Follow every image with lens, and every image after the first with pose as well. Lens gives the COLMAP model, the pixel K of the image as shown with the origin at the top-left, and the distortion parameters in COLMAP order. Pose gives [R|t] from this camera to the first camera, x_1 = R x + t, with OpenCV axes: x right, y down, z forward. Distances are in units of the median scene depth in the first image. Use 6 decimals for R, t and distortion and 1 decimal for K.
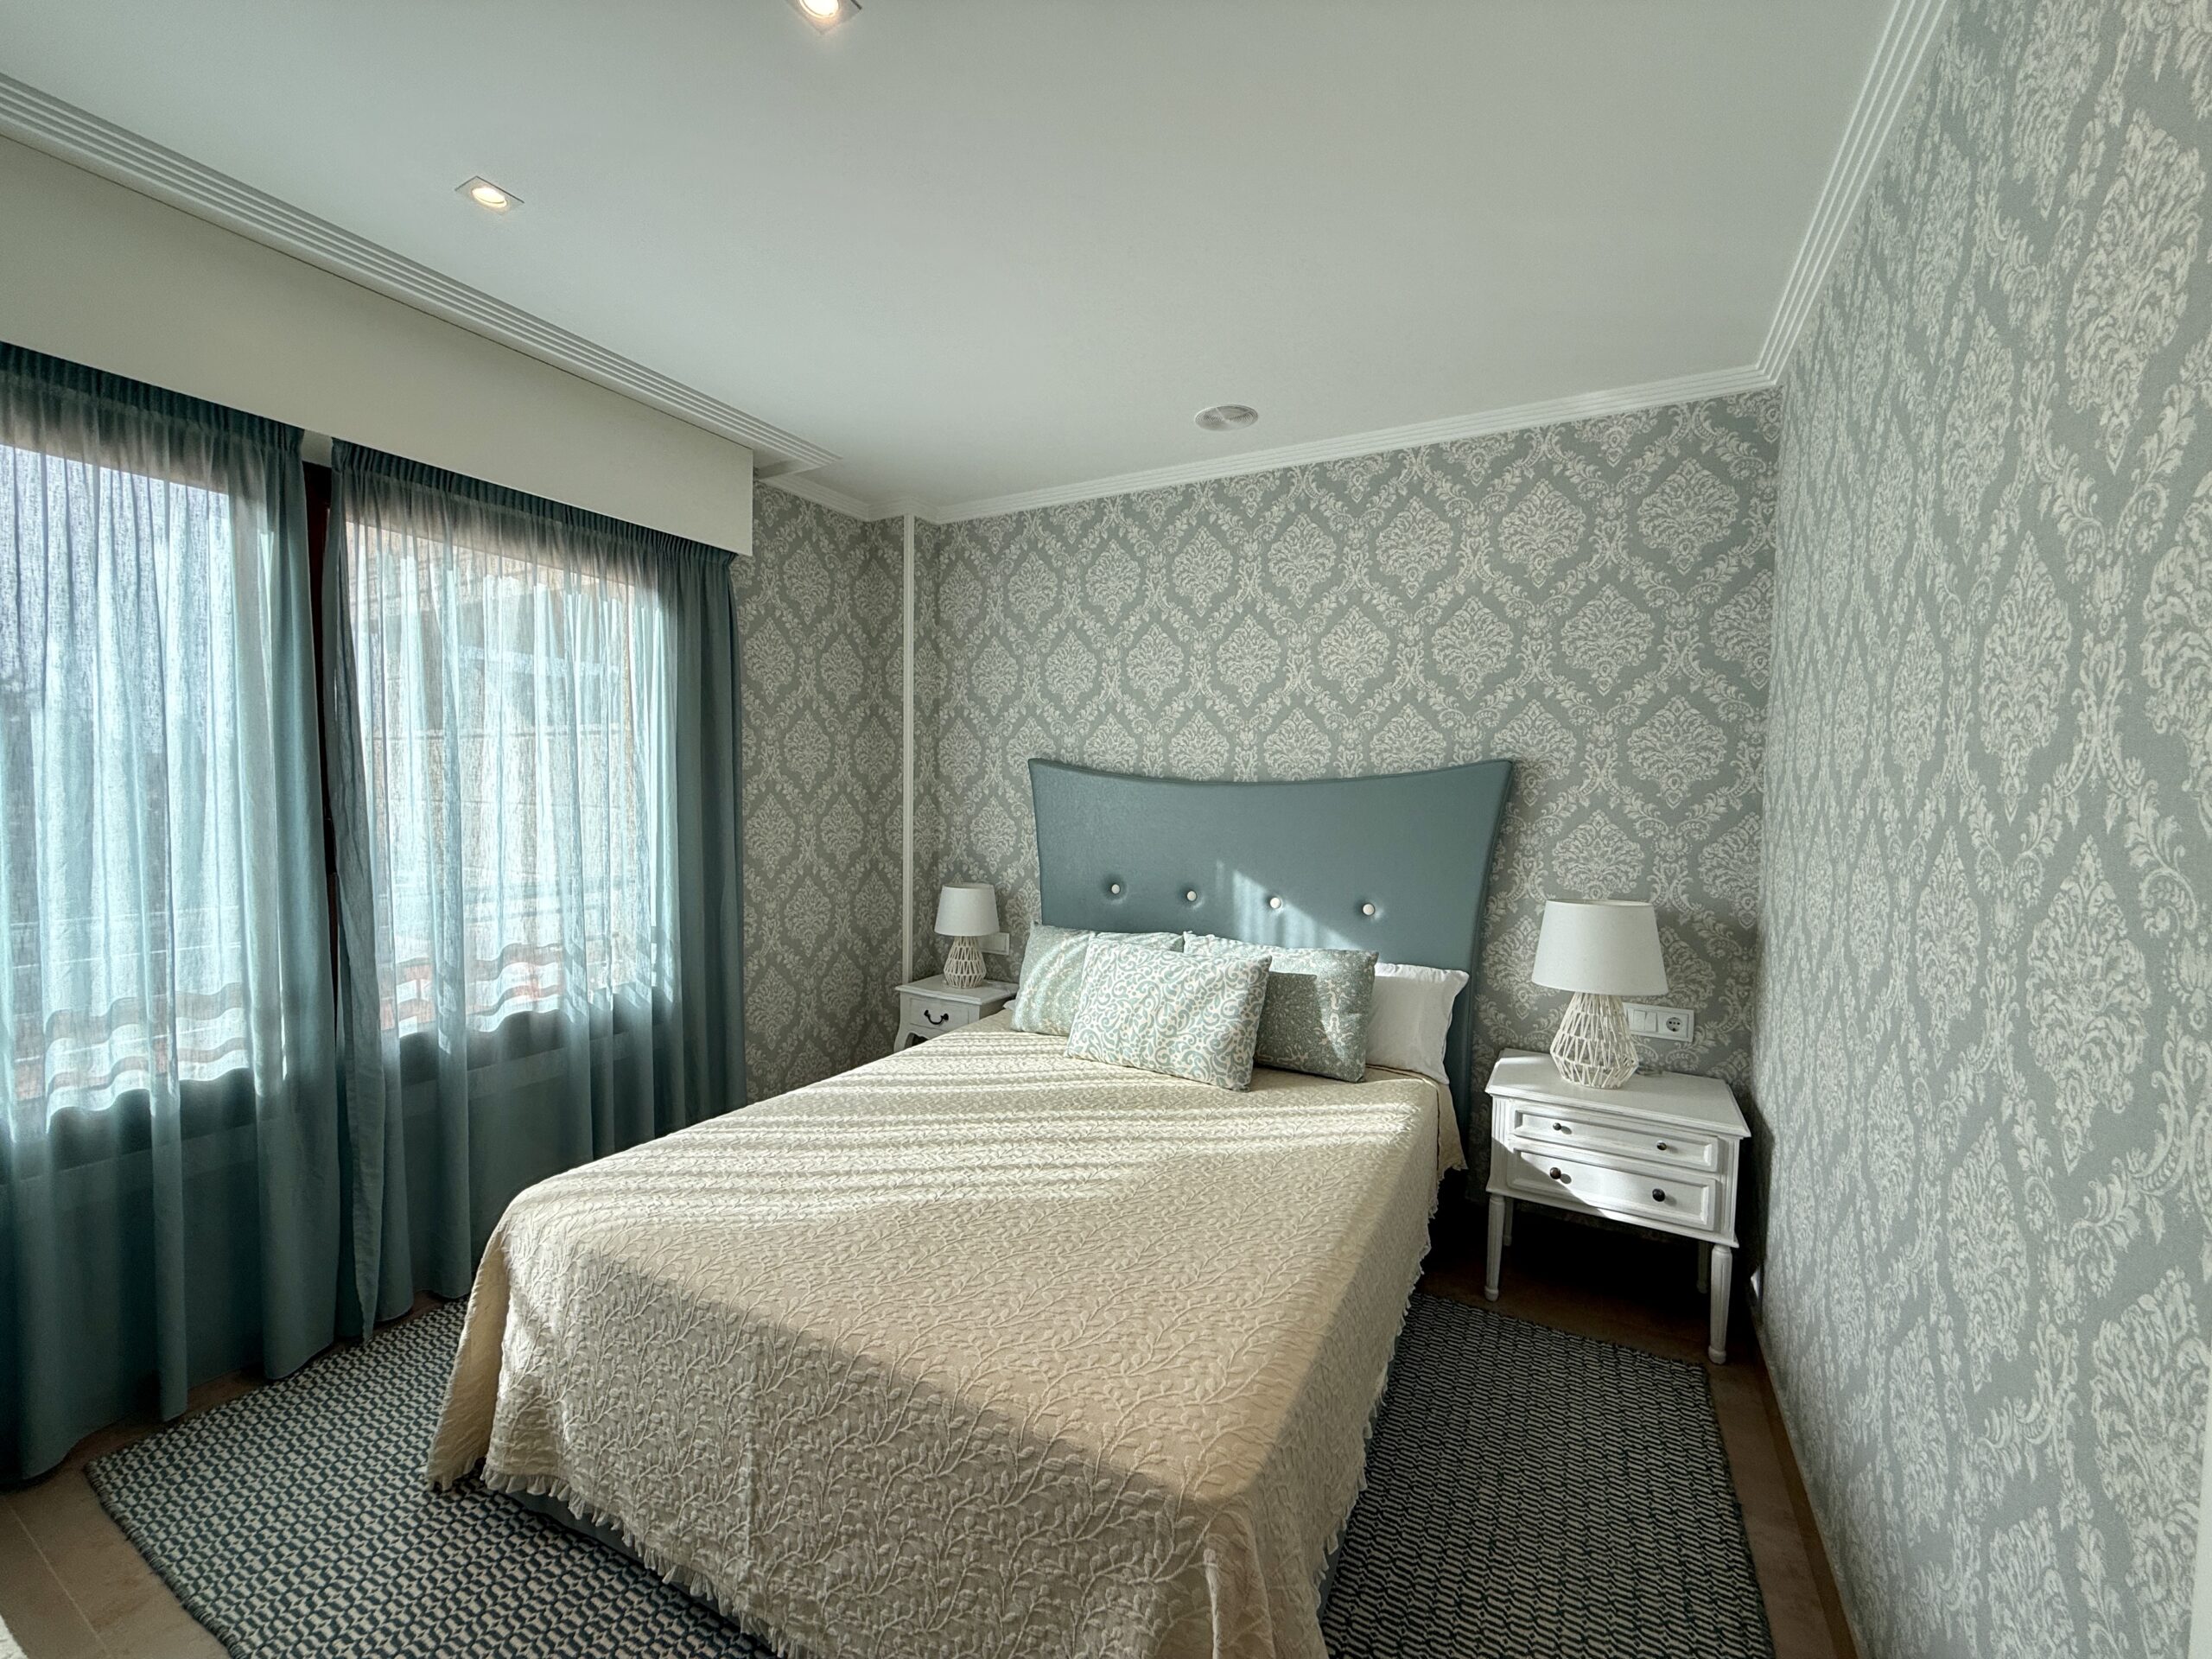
lens RADIAL K [[879.5, 0, 1101.1], [0, 879.5, 830.8], [0, 0, 1]] dist [0.000278, -0.000098]
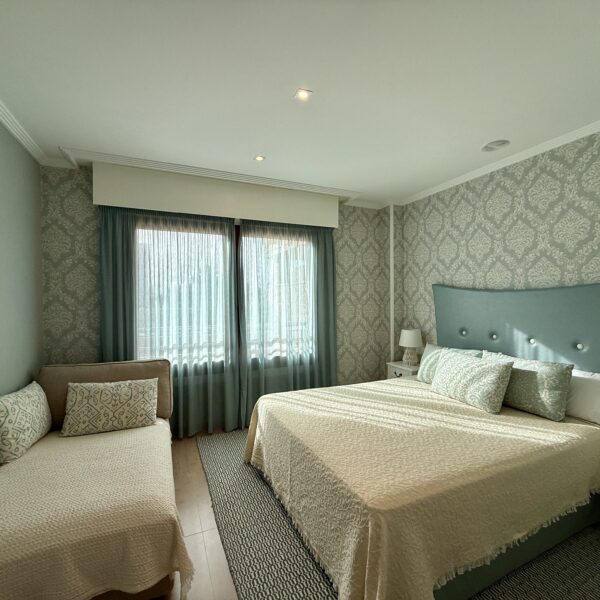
lens RADIAL K [[318.4, 0, 297.7], [0, 318.4, 301.1], [0, 0, 1]] dist [-0.000467, 0.000010]
pose [[0.791066, -0.012996, -0.611593, 0.254375], [-0.010679, 0.999329, -0.035048, 0.013822], [0.611637, 0.034257, 0.790396, -0.053522]]
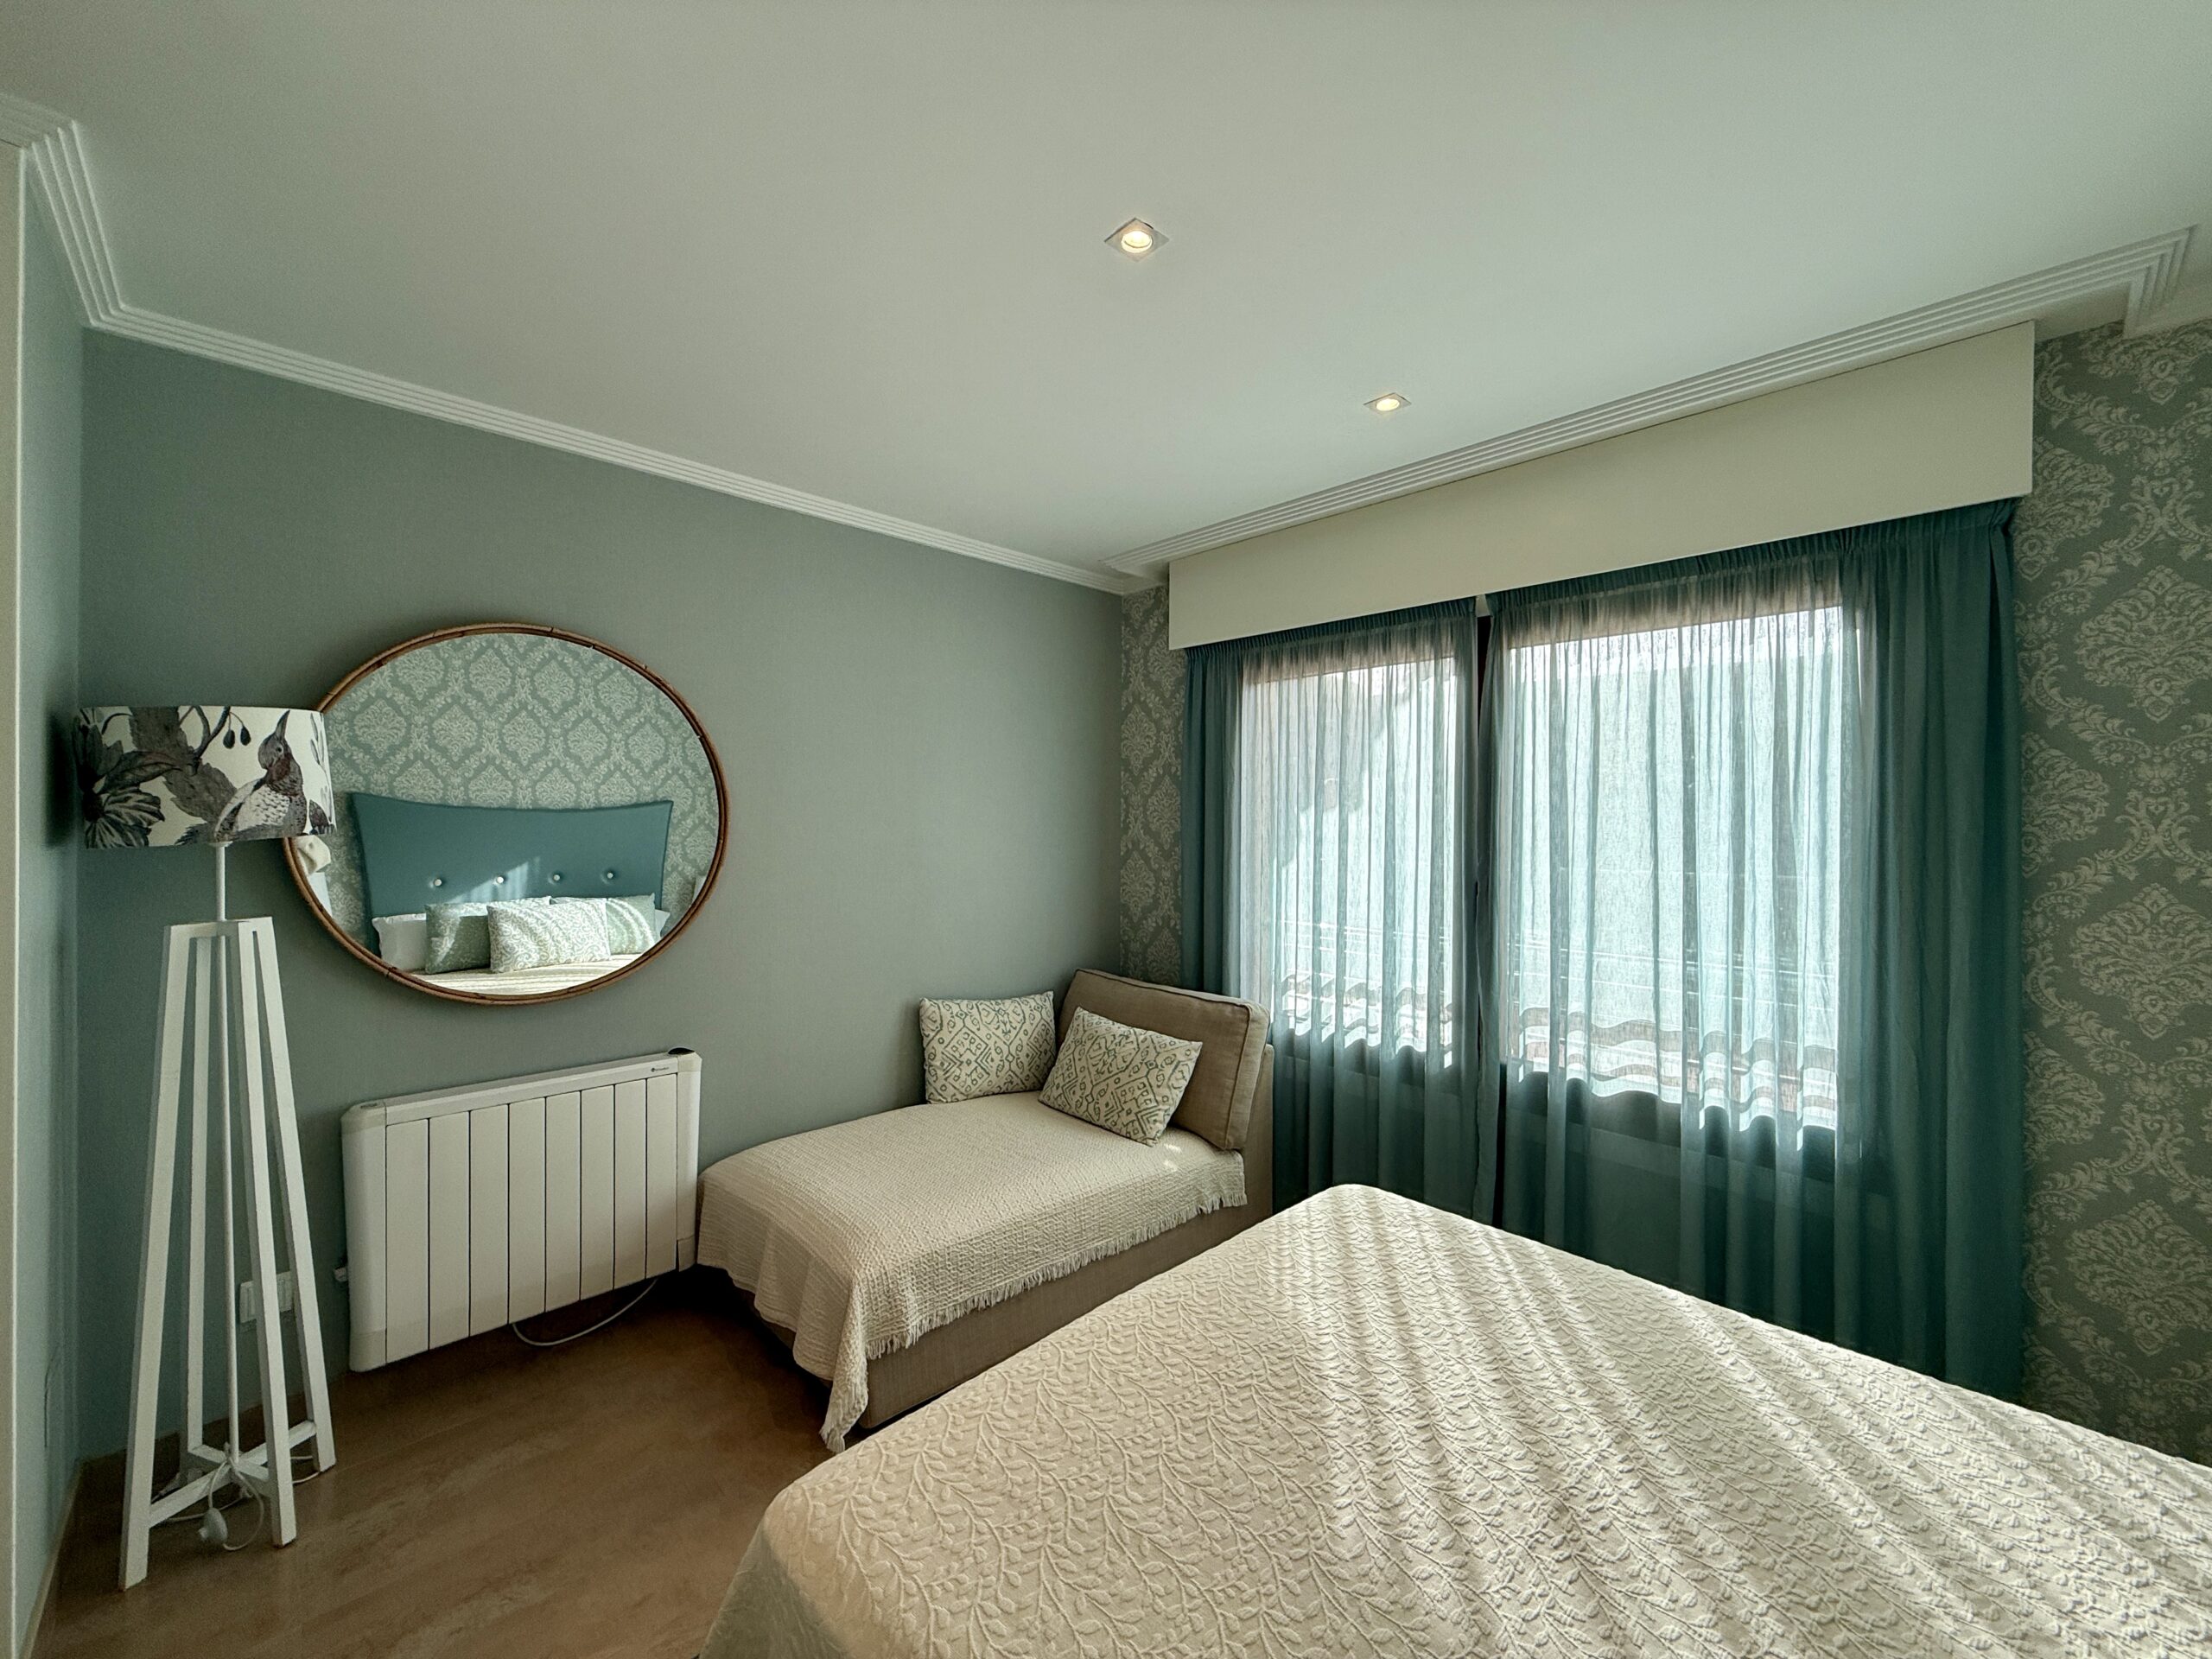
lens RADIAL K [[879.5, 0, 1101.1], [0, 879.5, 830.8], [0, 0, 1]] dist [0.000278, -0.000098]
pose [[-0.297510, -0.013037, -0.954630, 0.433628], [-0.057224, 0.998353, 0.004200, -0.050182], [0.953002, 0.055877, -0.297766, 0.671585]]
